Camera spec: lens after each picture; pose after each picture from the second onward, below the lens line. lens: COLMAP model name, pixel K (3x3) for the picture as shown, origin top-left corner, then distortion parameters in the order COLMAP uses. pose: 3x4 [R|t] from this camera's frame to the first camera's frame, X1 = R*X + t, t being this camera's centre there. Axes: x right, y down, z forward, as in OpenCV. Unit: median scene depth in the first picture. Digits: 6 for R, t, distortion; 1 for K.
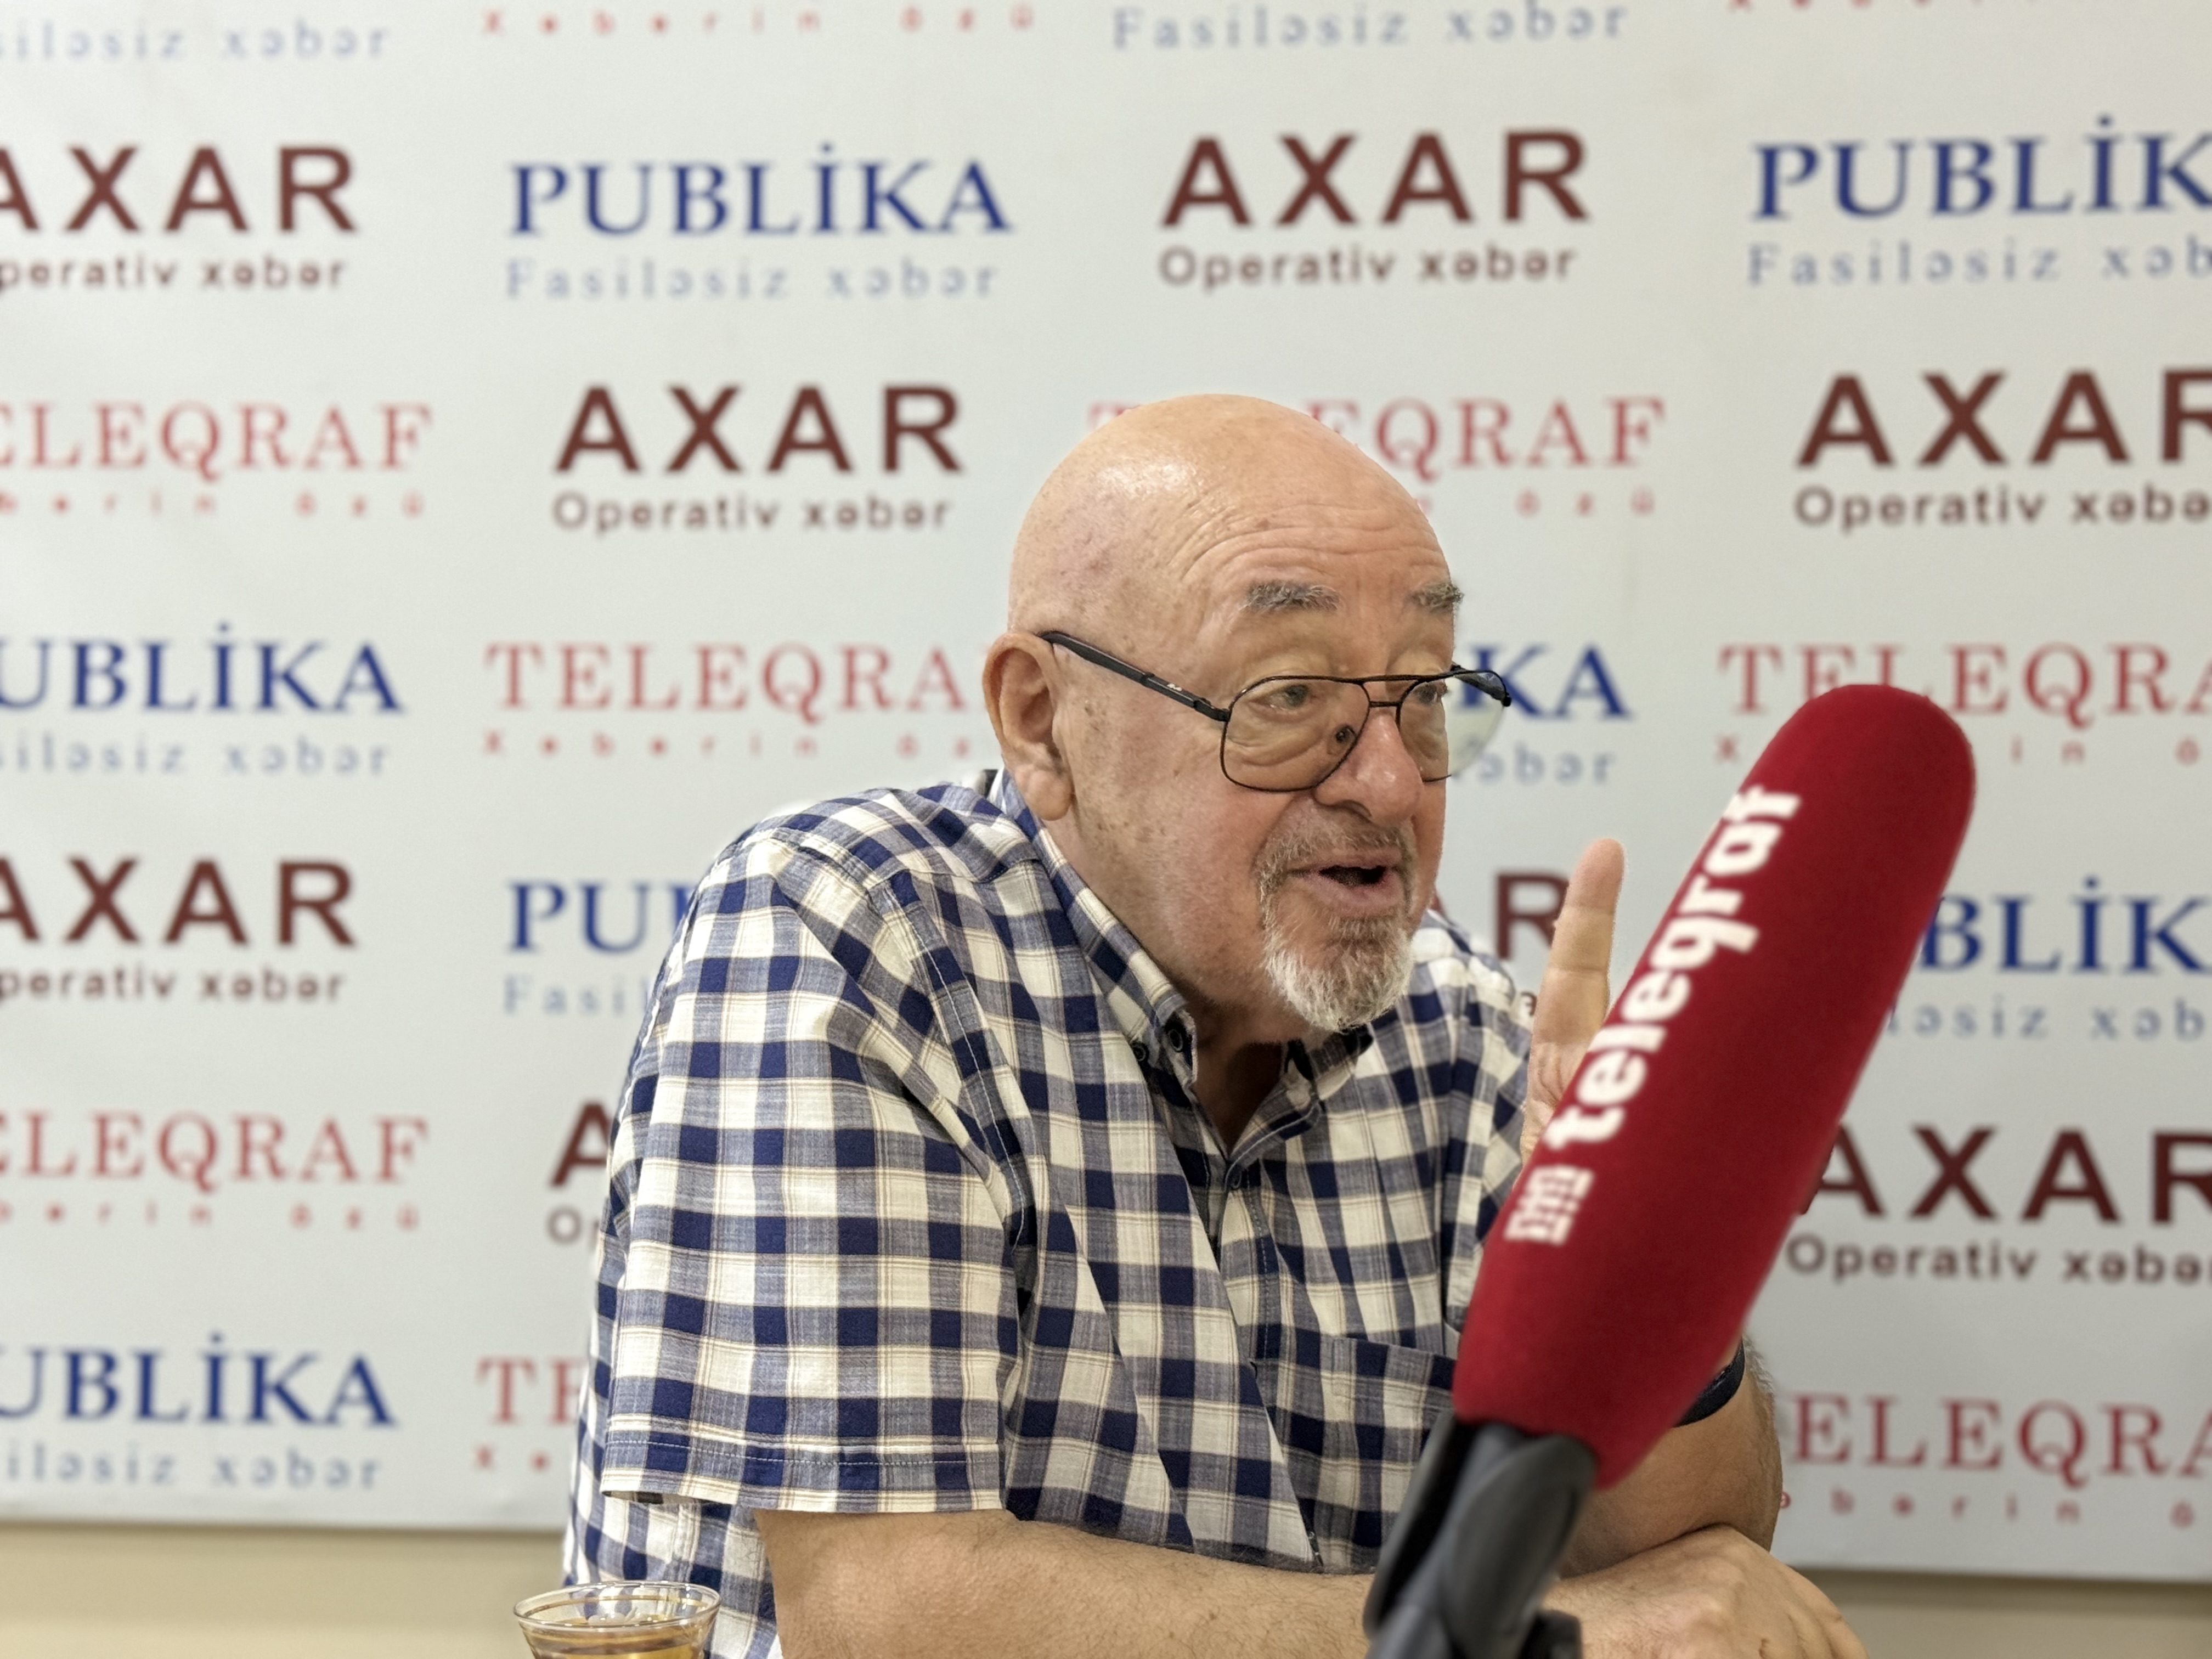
lens RADIAL K [[3360.2, 0, 1106.0], [0, 3360.2, 829.5], [0, 0, 1]] dist [0.141317, -0.108985]
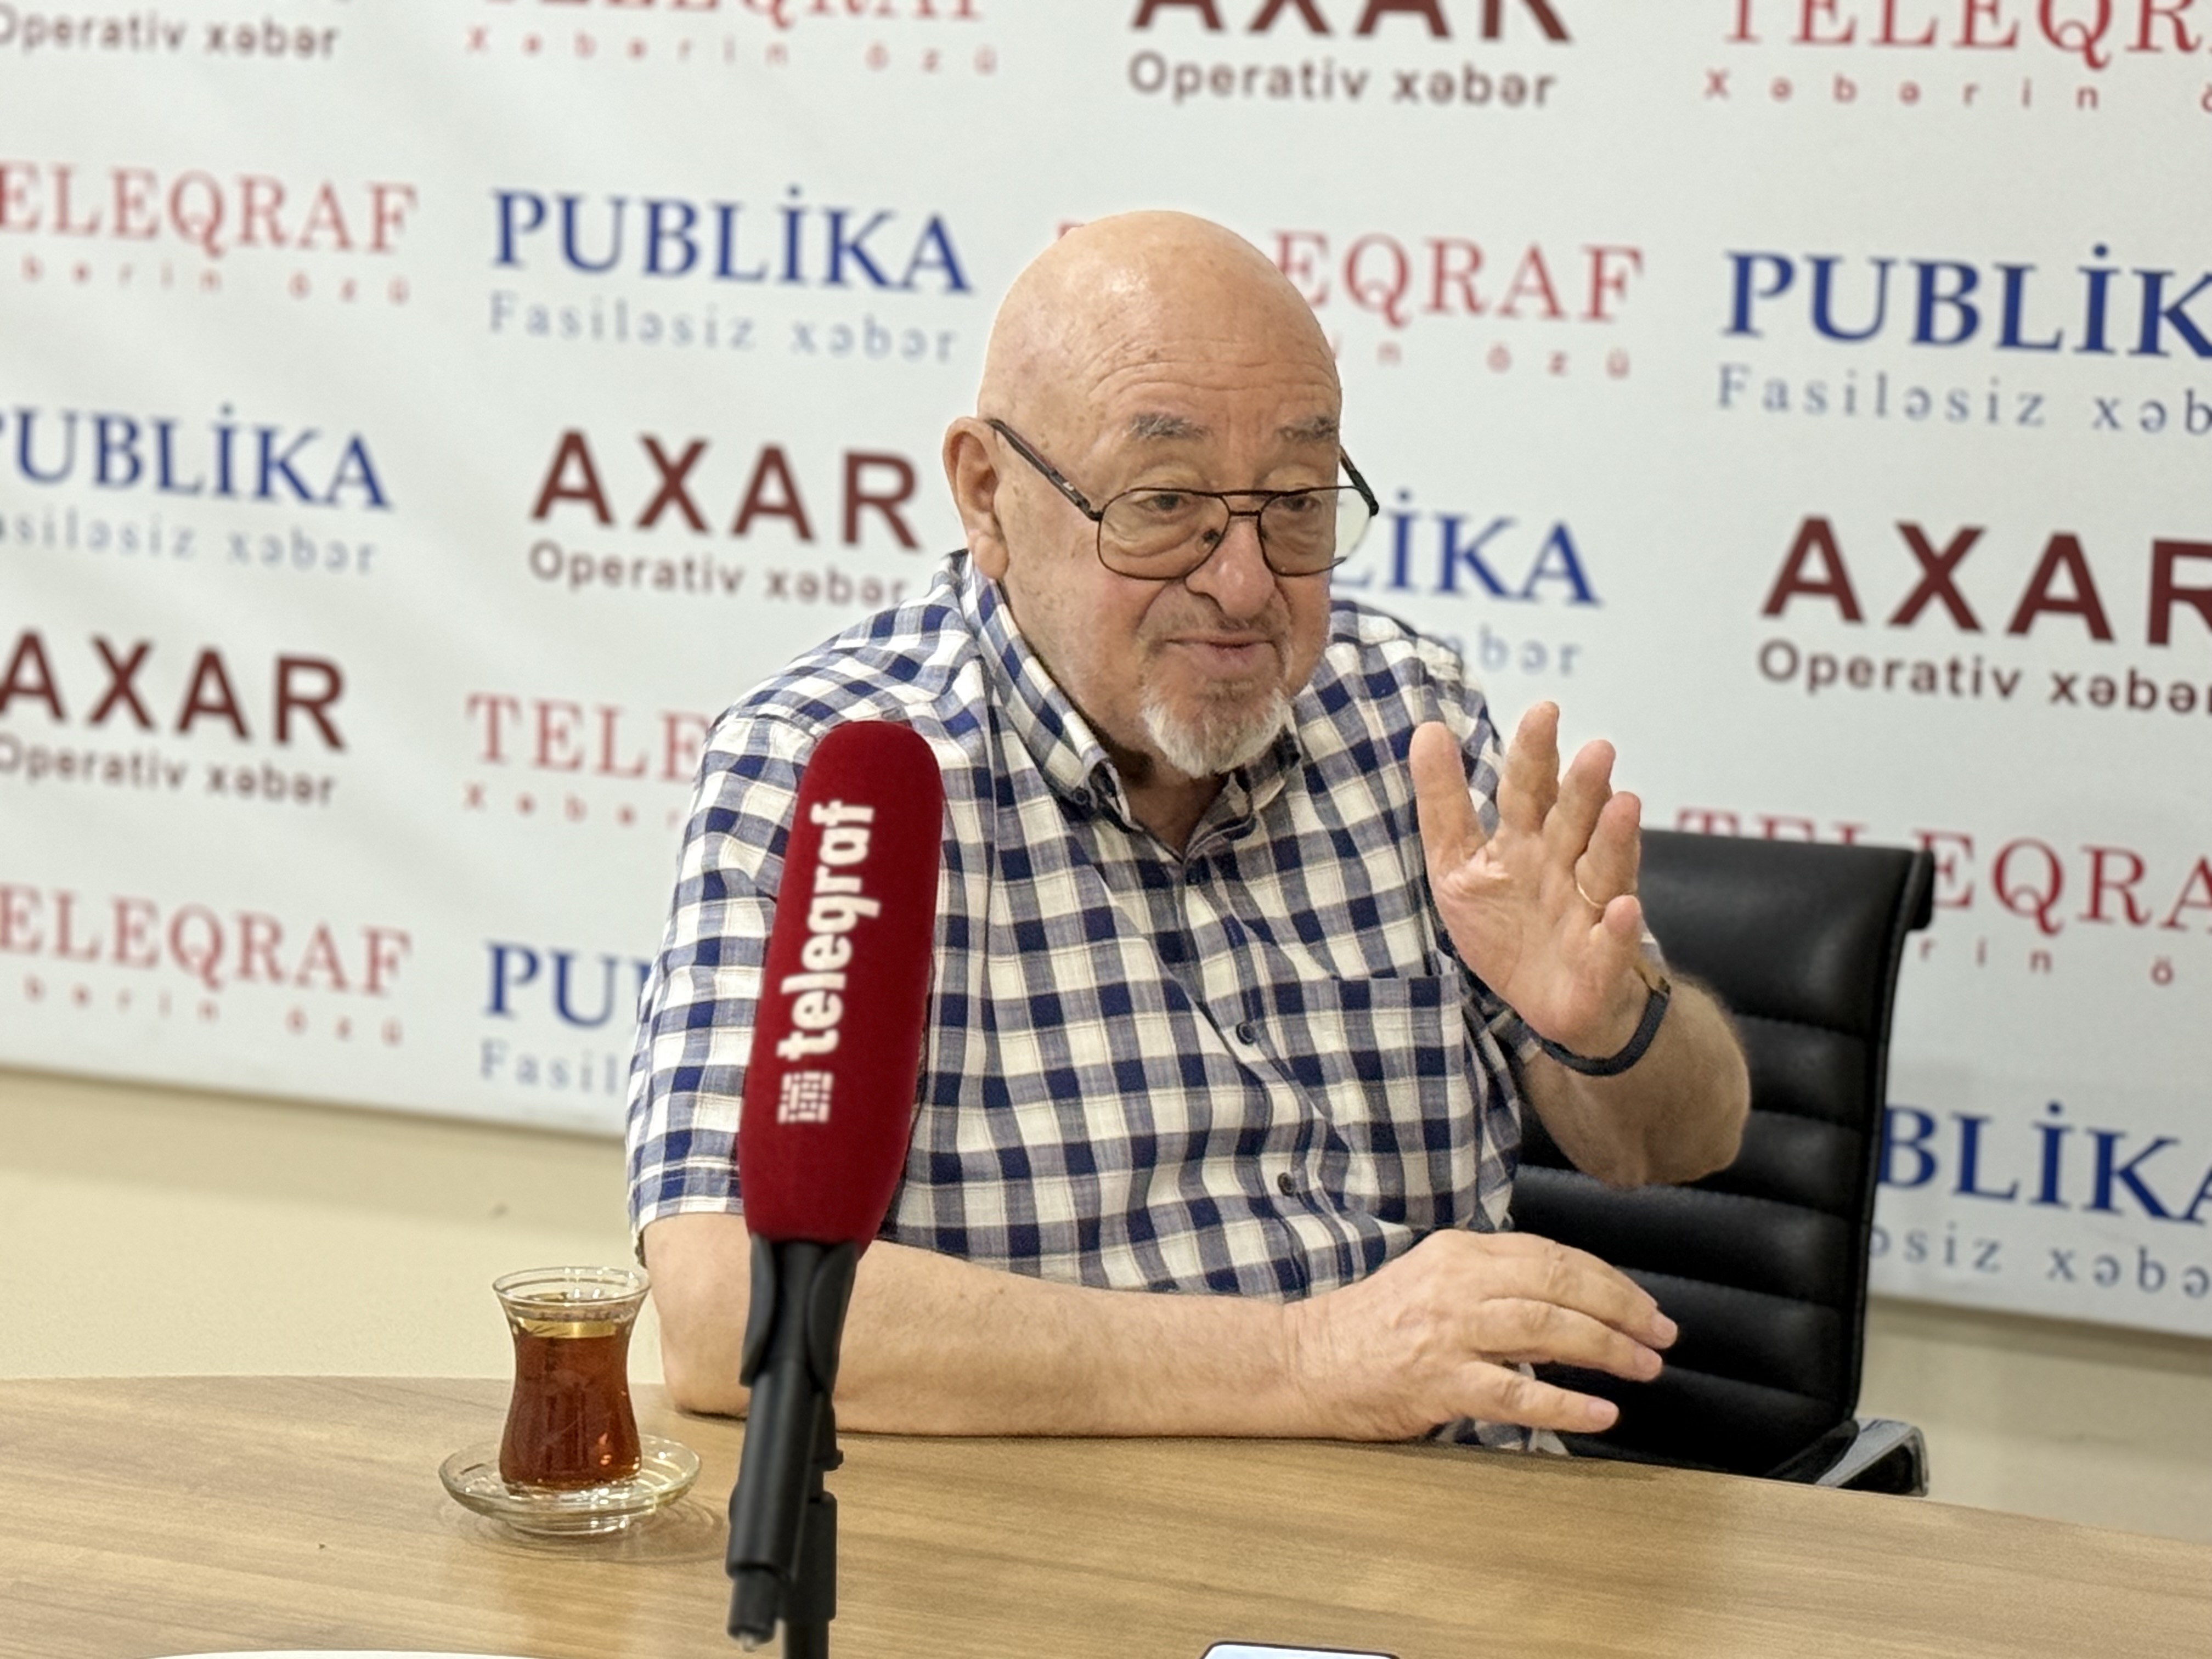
lens RADIAL K [[5675.6, 0, 1110.0], [0, 5675.6, 788.1], [0, 0, 1]] dist [0.122757, 0.873737]
pose [[0.945459, 0.062231, -0.319741, 0.323670], [-0.015872, 0.989216, 0.145599, -0.127736], [0.325354, -0.132583, 0.936251, -0.425980]]
